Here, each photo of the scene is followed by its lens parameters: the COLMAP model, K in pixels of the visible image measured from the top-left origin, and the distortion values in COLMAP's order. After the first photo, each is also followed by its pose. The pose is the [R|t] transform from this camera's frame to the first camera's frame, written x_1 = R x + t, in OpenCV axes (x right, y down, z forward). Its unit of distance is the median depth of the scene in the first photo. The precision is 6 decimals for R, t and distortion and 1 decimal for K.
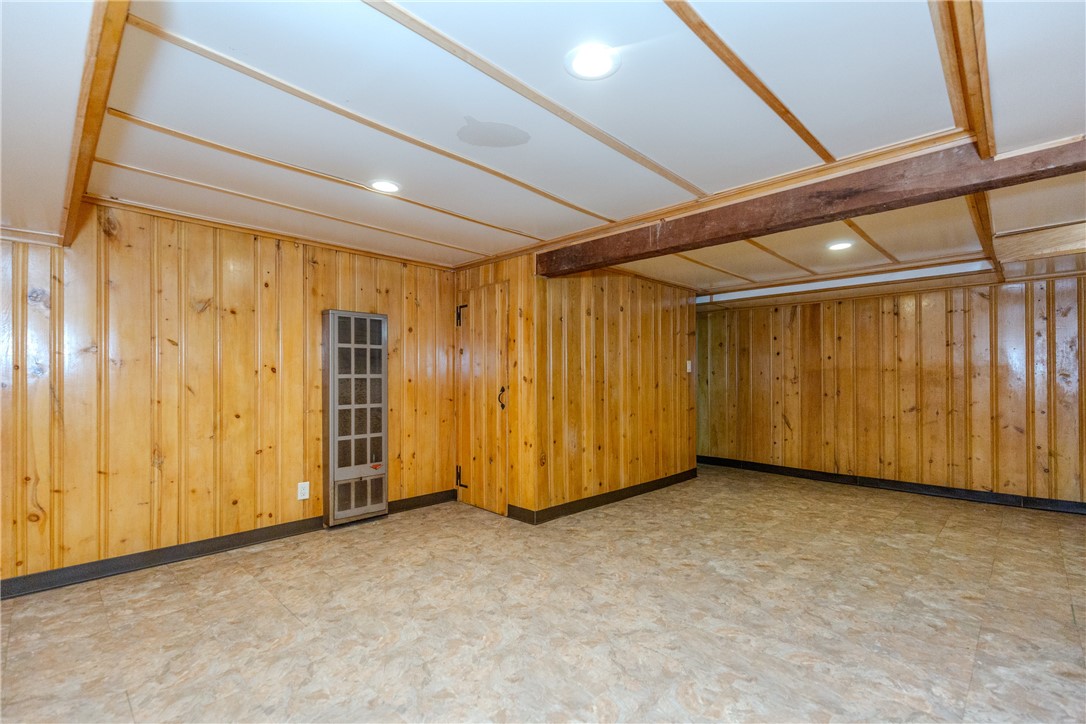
lens RADIAL K [[483.5, 0, 546.5], [0, 483.5, 373.7], [0, 0, 1]] dist [0.014766, 0.000088]
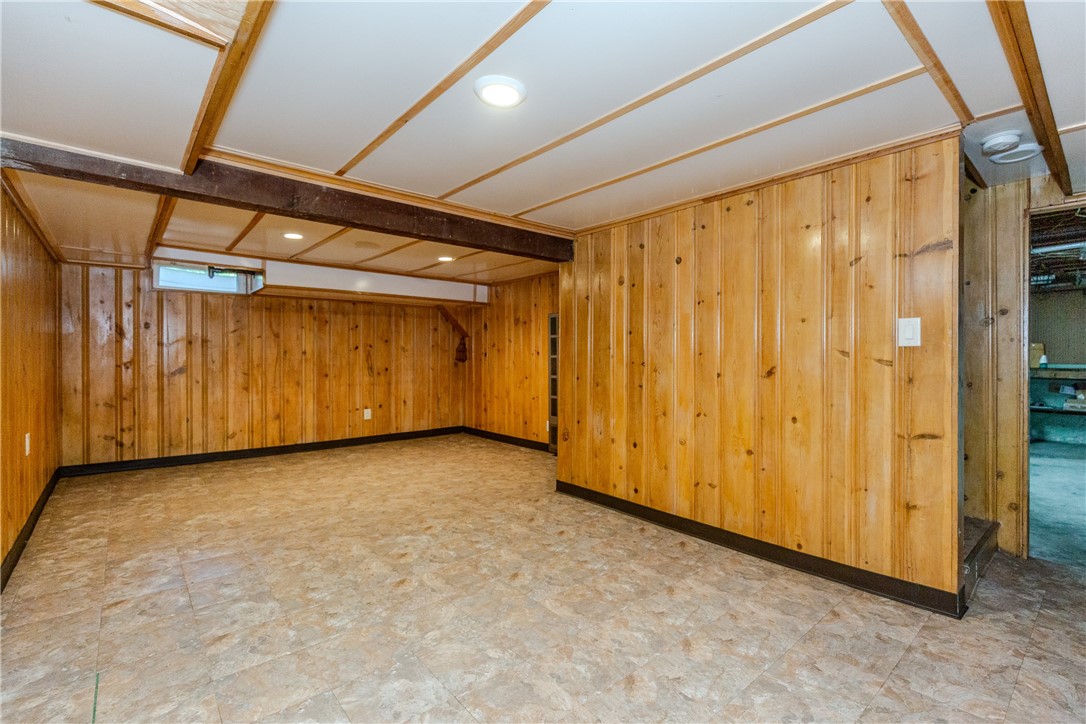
lens RADIAL K [[483.5, 0, 544.8], [0, 483.5, 358.0], [0, 0, 1]] dist [0.014766, 0.000088]
pose [[-0.079133, 0.003137, -0.996859, 1.099489], [0.008829, 0.999958, 0.002446, 0.005318], [0.996825, -0.008607, -0.079157, 1.086787]]
